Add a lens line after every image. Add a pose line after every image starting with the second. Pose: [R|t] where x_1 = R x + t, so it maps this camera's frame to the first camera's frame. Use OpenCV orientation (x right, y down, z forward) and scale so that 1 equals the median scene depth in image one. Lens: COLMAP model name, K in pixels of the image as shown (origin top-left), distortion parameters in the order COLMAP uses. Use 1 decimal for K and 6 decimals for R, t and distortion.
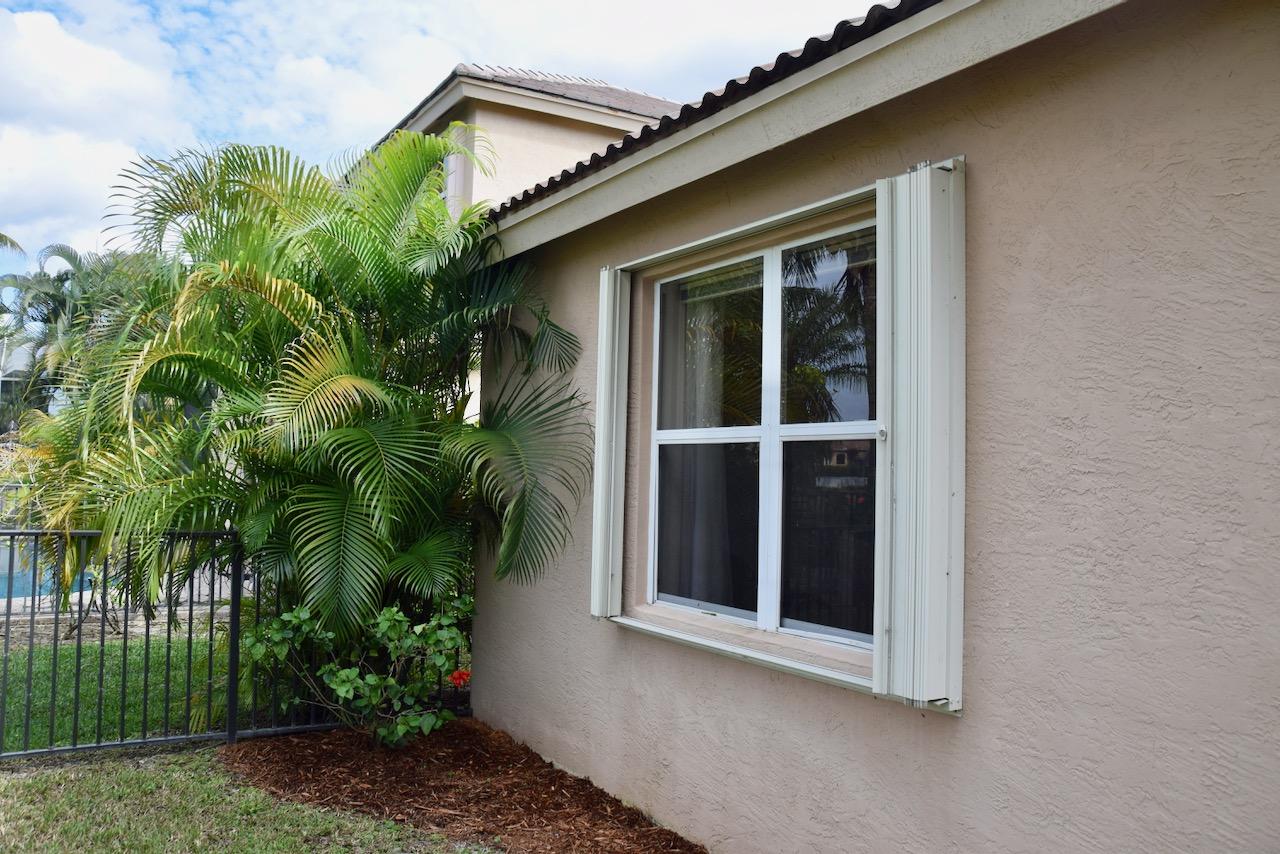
lens RADIAL K [[1024.7, 0, 646.4], [0, 1024.7, 429.5], [0, 0, 1]] dist [-0.108832, 0.105843]
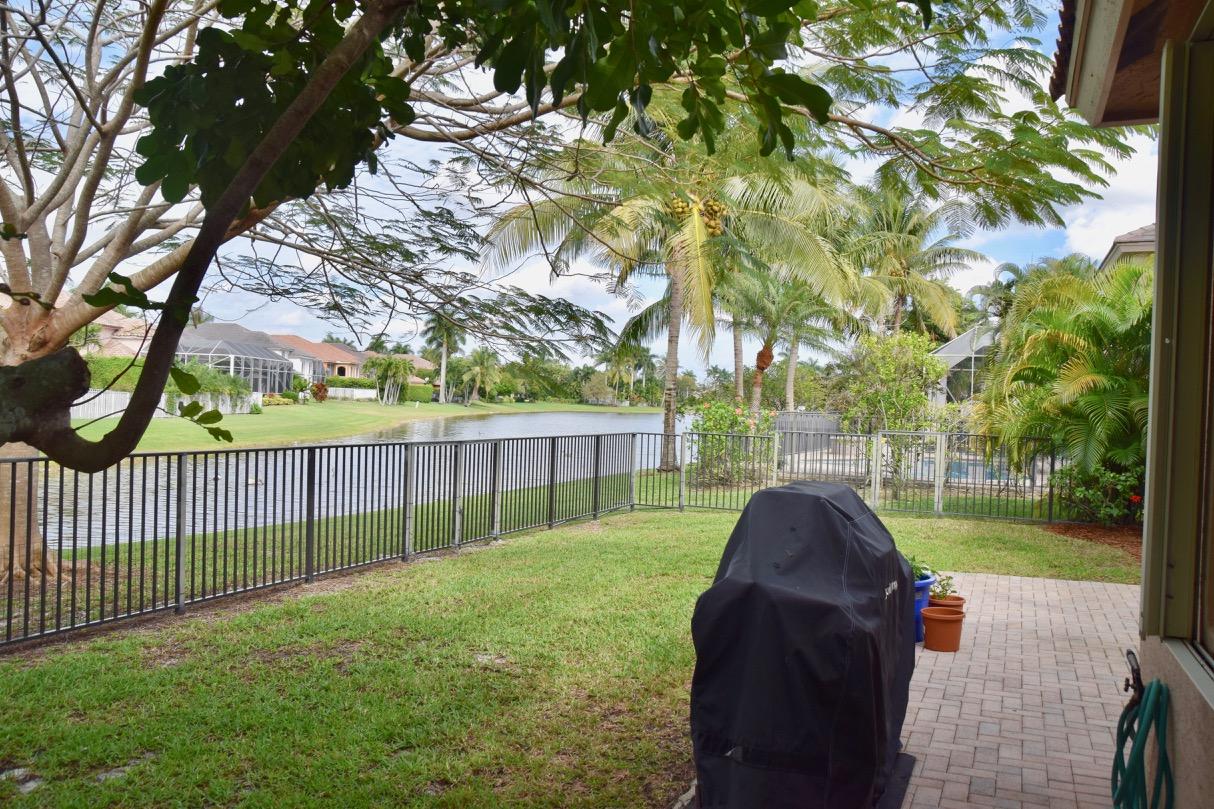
lens RADIAL K [[971.8, 0, 608.2], [0, 971.8, 409.9], [0, 0, 1]] dist [-0.108832, 0.105843]
pose [[0.585743, -0.000068, -0.810497, 0.860164], [0.022360, 0.999621, 0.016075, -0.029262], [0.810189, -0.027539, 0.585522, -1.259170]]
